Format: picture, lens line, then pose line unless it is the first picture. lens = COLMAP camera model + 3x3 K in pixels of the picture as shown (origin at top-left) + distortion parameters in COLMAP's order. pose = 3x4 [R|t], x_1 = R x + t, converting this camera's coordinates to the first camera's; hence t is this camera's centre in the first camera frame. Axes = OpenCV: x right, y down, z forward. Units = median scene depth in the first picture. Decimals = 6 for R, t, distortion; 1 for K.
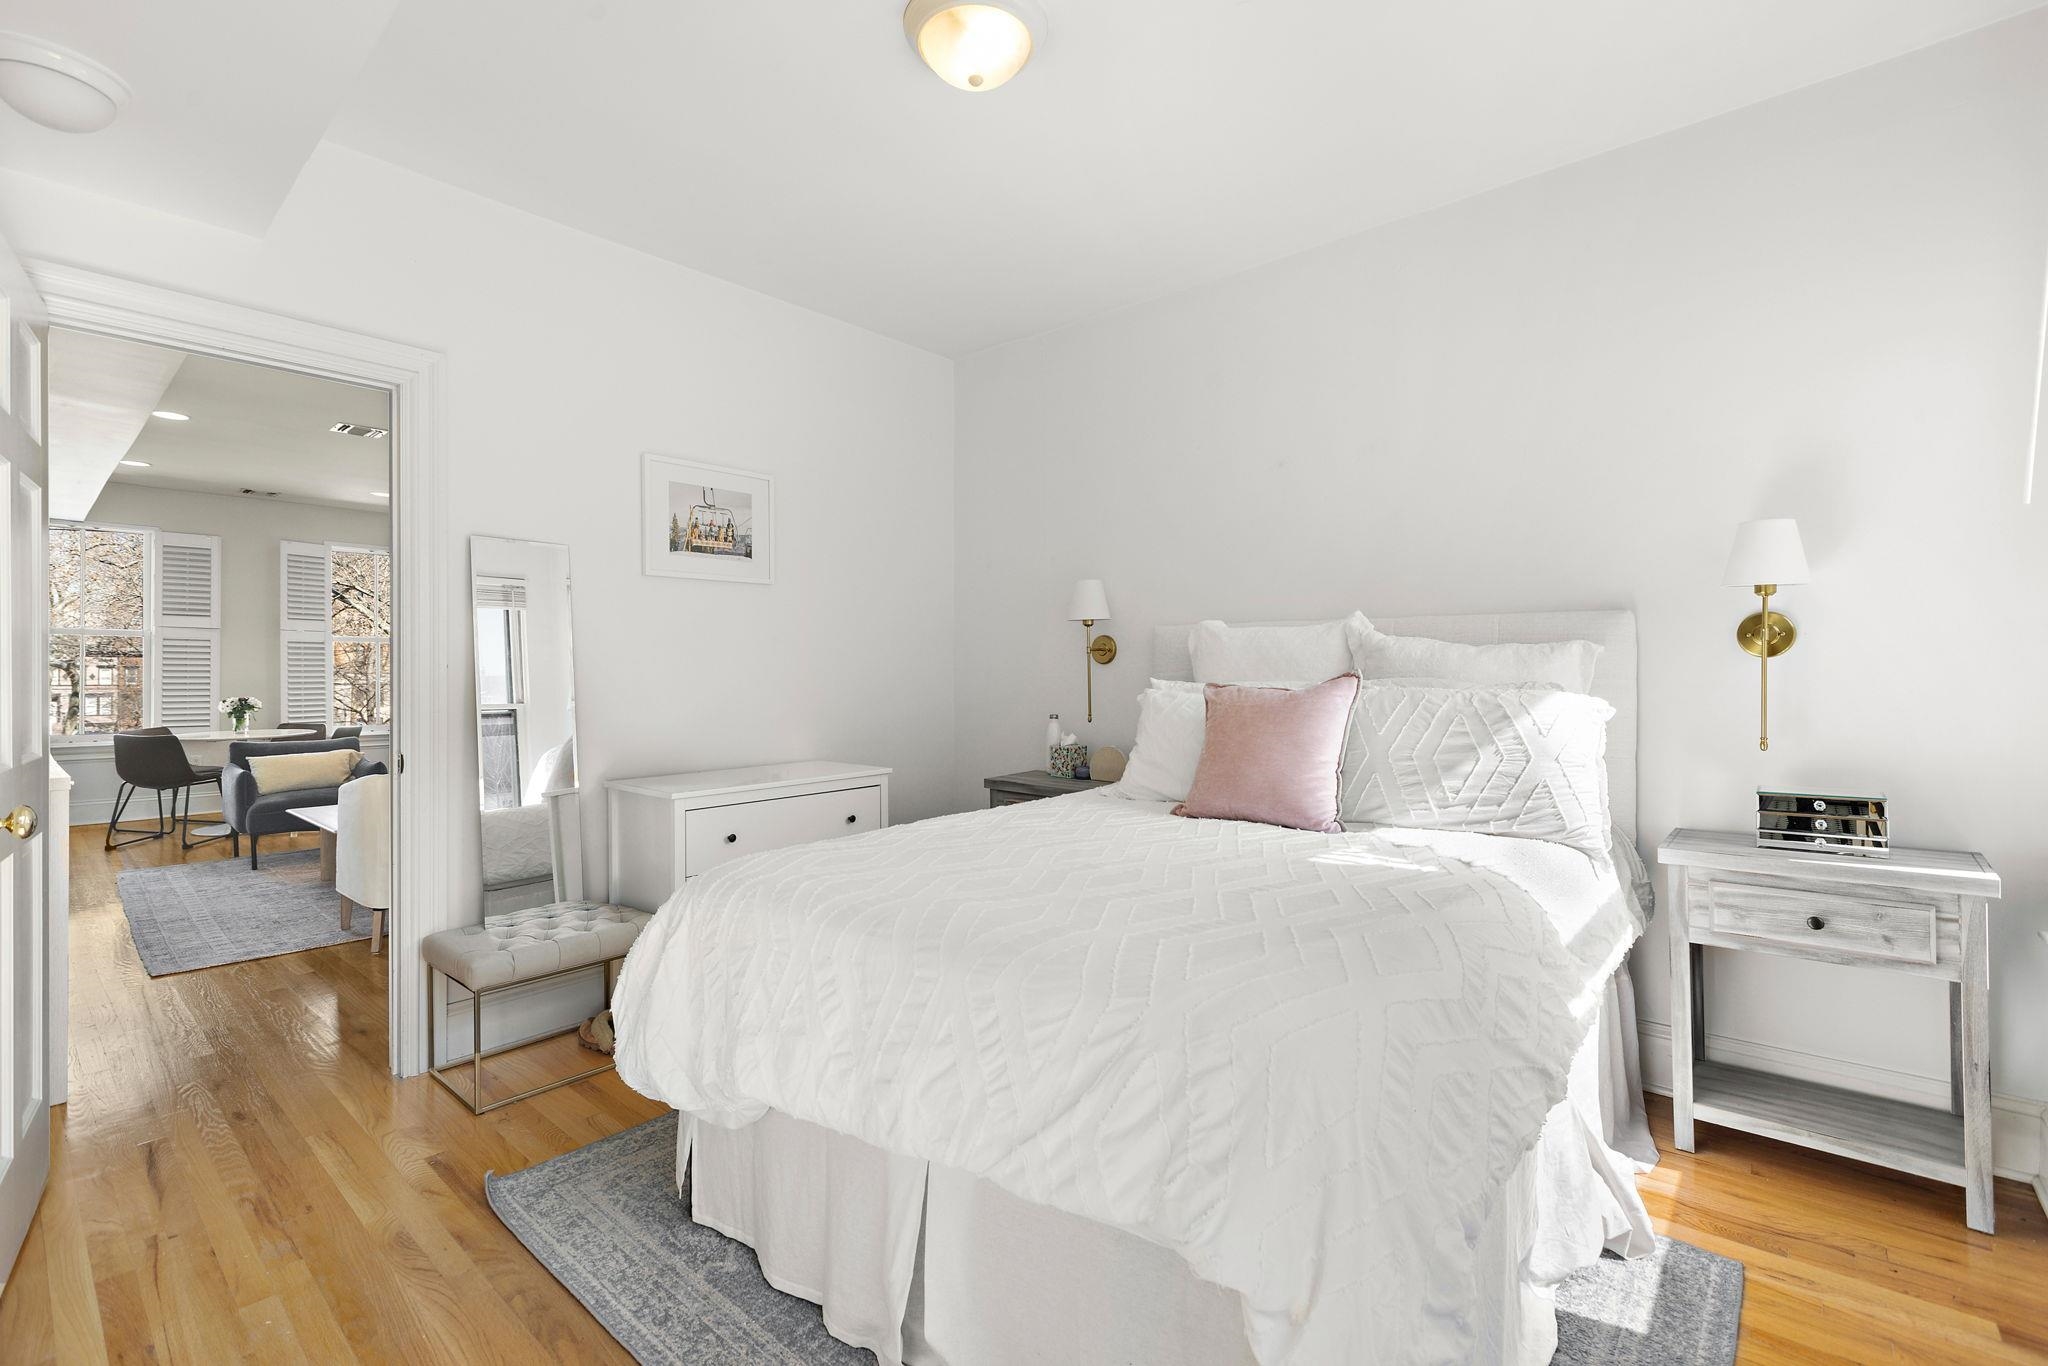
lens RADIAL K [[908.3, 0, 1014.3], [0, 908.3, 670.3], [0, 0, 1]] dist [-0.003322, 0.000987]
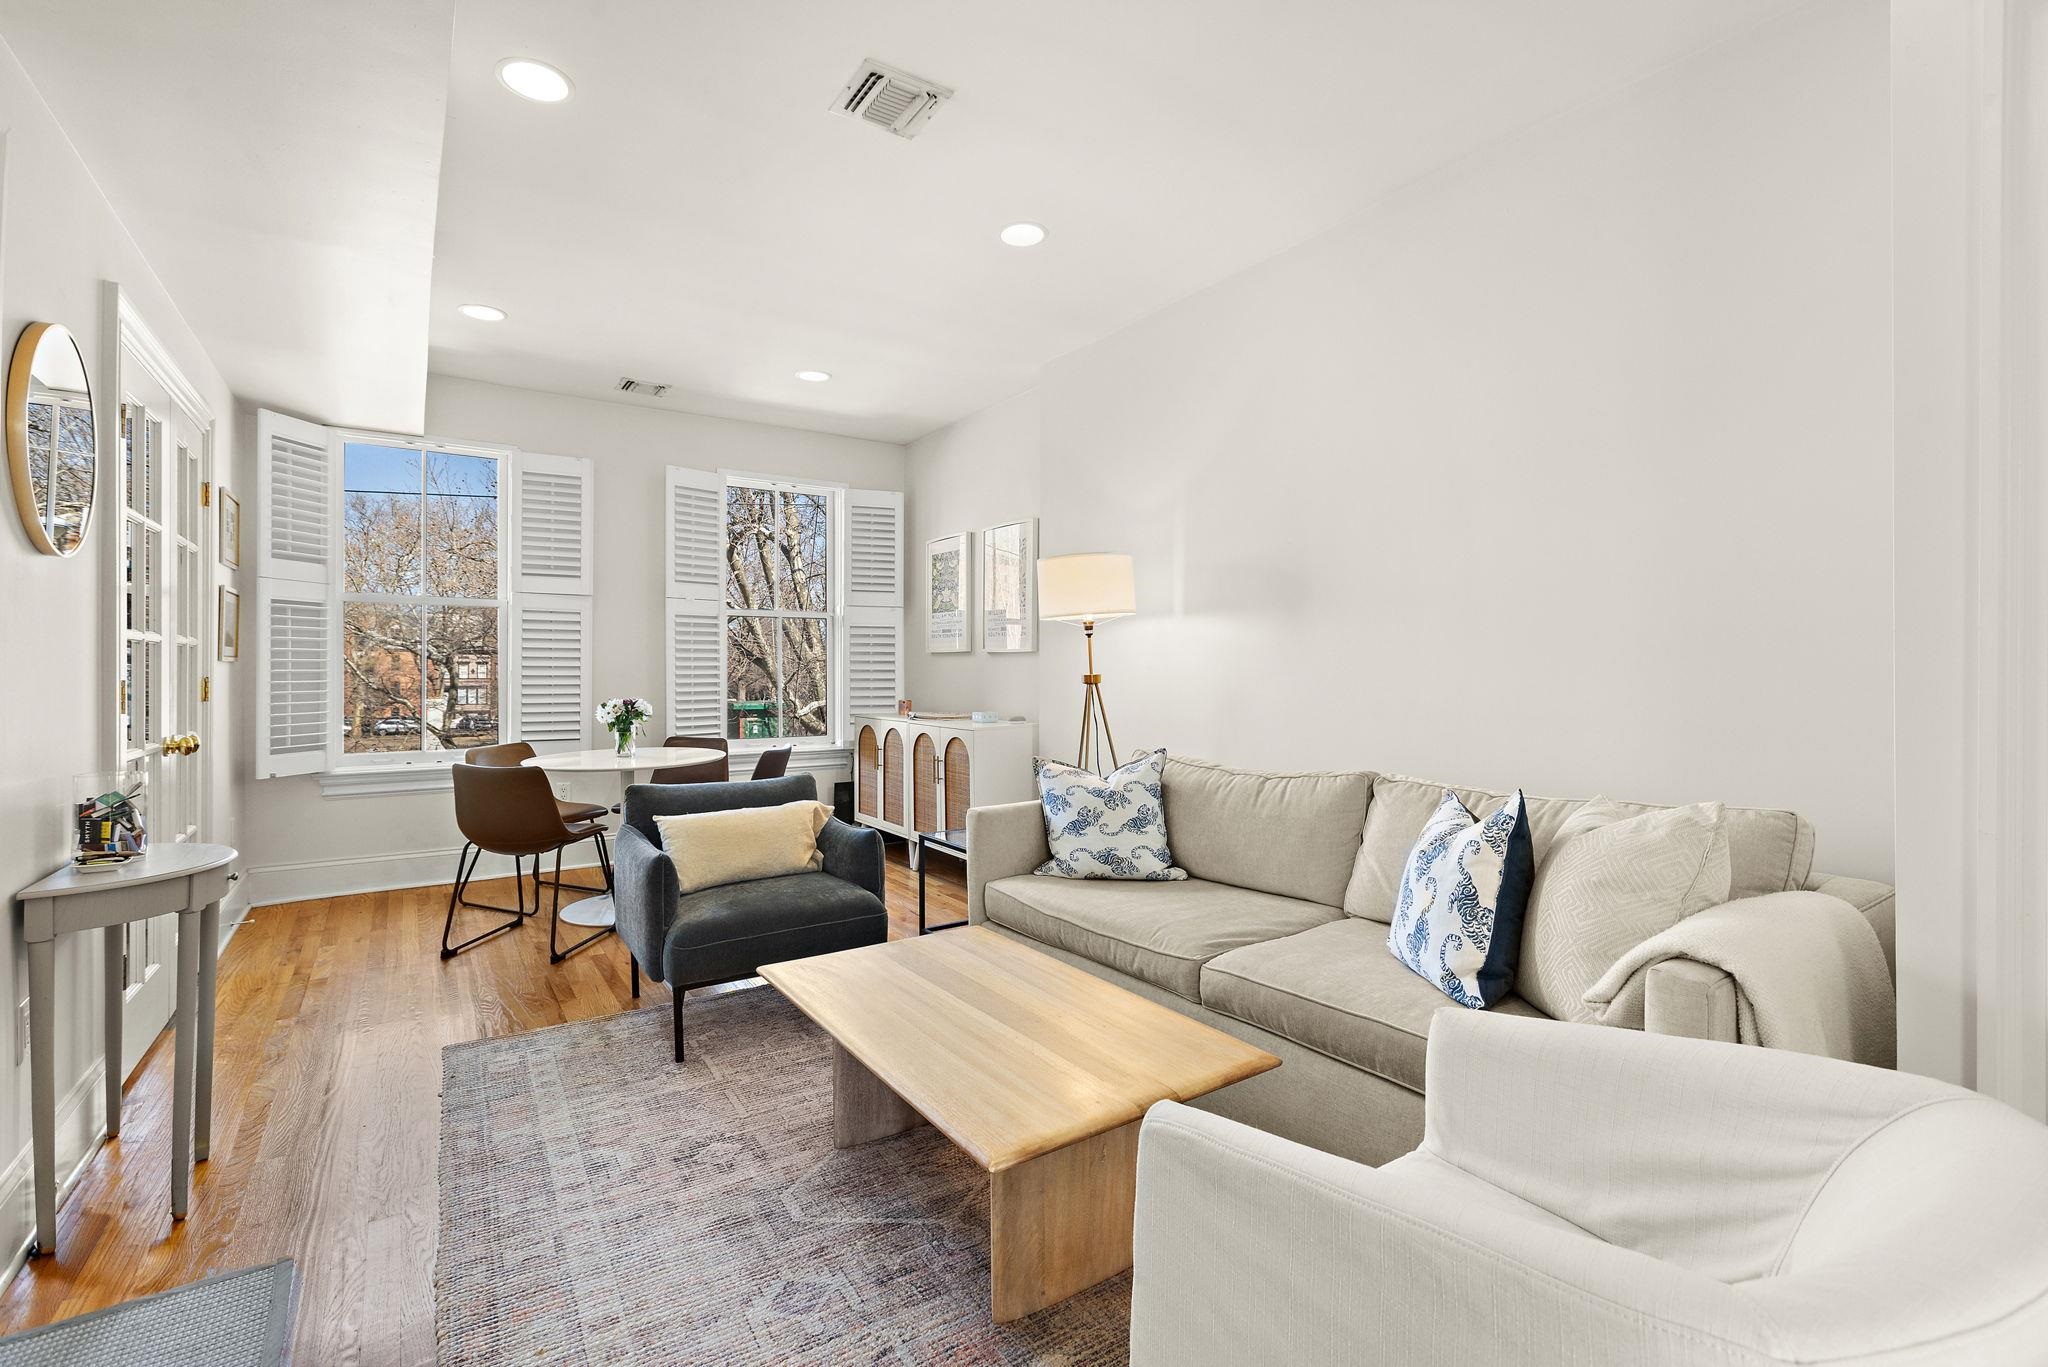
lens RADIAL K [[908.3, 0, 1016.8], [0, 908.3, 664.8], [0, 0, 1]] dist [-0.003322, 0.000987]
pose [[0.967622, -0.001150, -0.252400, -0.433075], [0.000840, 0.999999, -0.001337, 0.007359], [0.252401, 0.001081, 0.967622, 0.461240]]
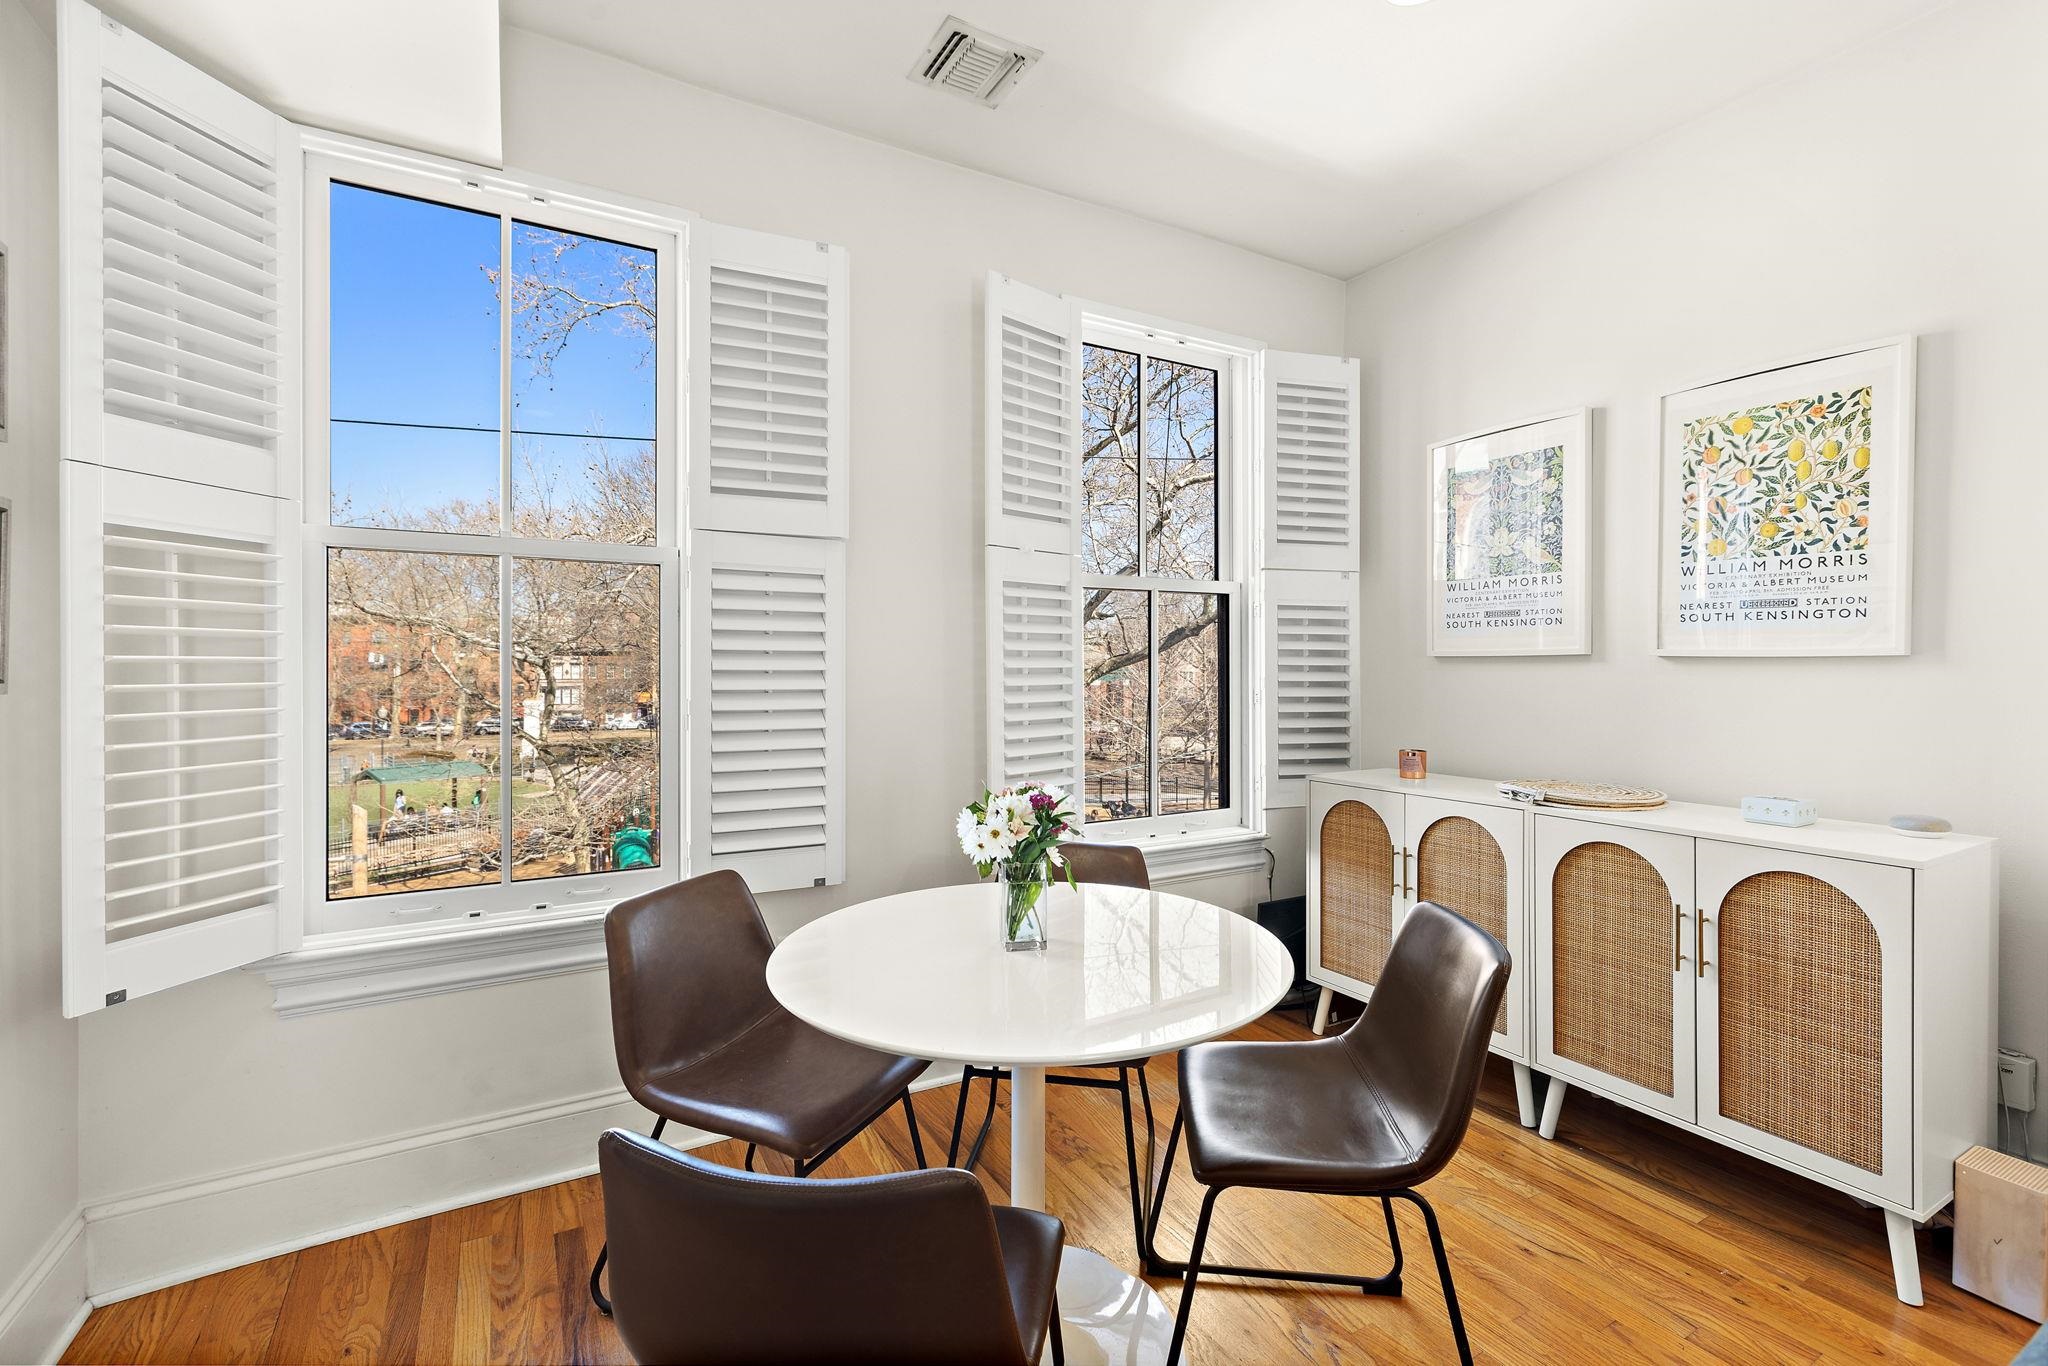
lens RADIAL K [[908.3, 0, 1020.3], [0, 908.3, 674.9], [0, 0, 1]] dist [-0.003322, 0.000987]
pose [[0.945534, 0.000393, -0.325523, -0.773843], [0.003154, 0.999941, 0.010369, -0.001663], [0.325508, -0.010831, 0.945477, 0.776109]]
